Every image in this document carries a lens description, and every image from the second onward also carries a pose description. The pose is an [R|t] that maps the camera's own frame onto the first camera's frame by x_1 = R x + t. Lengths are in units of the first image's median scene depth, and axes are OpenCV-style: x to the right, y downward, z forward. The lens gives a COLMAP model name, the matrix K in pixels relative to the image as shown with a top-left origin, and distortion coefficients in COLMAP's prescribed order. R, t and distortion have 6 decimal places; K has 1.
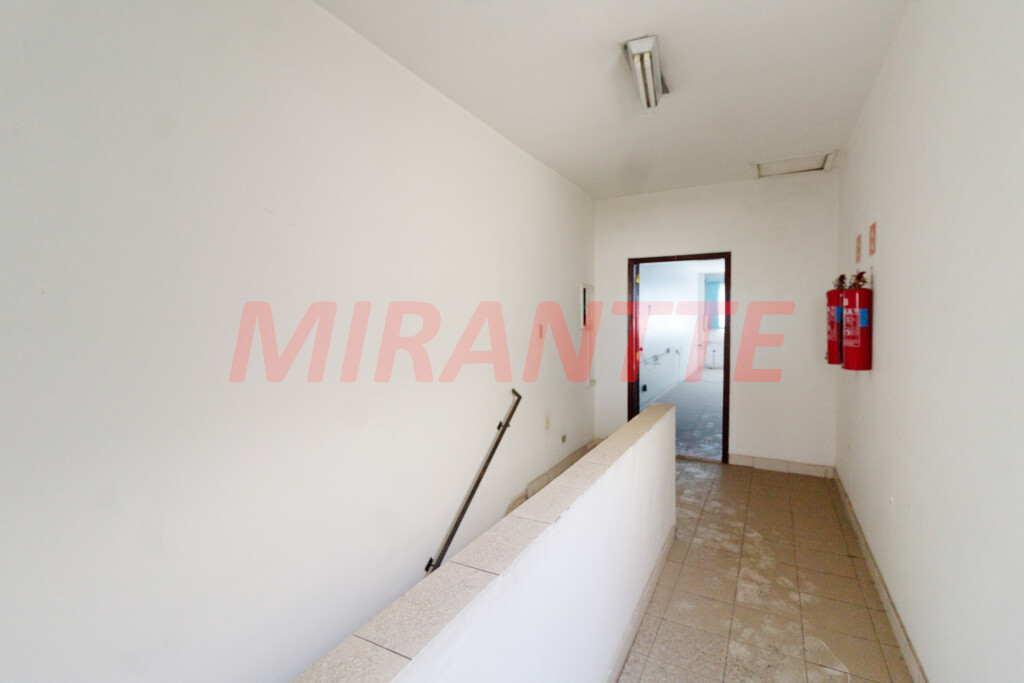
lens RADIAL K [[473.8, 0, 516.0], [0, 473.8, 335.8], [0, 0, 1]] dist [0.006326, 0.000001]
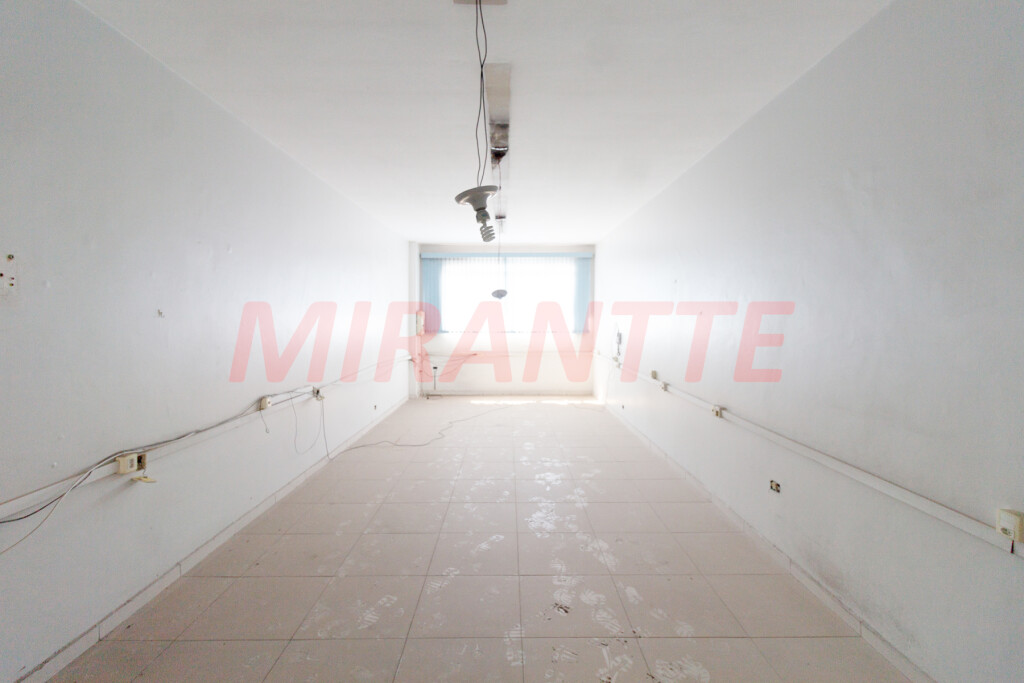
lens RADIAL K [[473.8, 0, 513.4], [0, 473.8, 333.9], [0, 0, 1]] dist [0.006326, 0.000001]
pose [[0.886549, -0.006421, 0.462590, 0.324785], [0.004504, 0.999976, 0.005249, -0.023973], [-0.462613, -0.002570, 0.886557, 0.583654]]
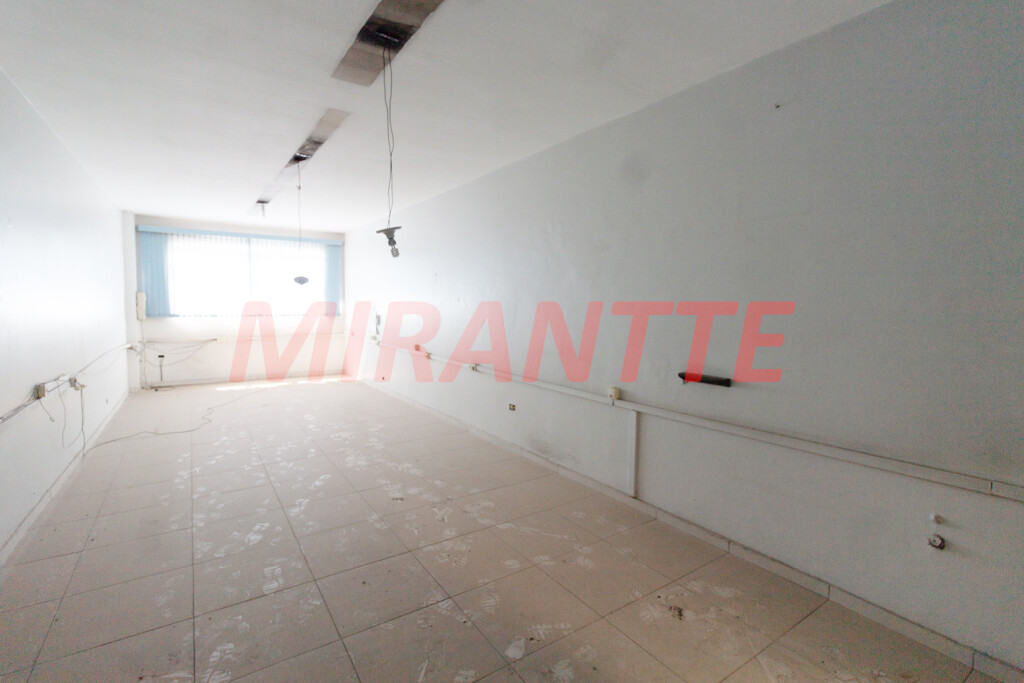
lens RADIAL K [[473.8, 0, 515.0], [0, 473.8, 336.6], [0, 0, 1]] dist [0.006326, 0.000001]
pose [[0.480503, -0.048826, 0.875633, 0.187966], [0.011463, 0.998713, 0.049399, -0.021403], [-0.876918, -0.013699, 0.480444, 0.537853]]
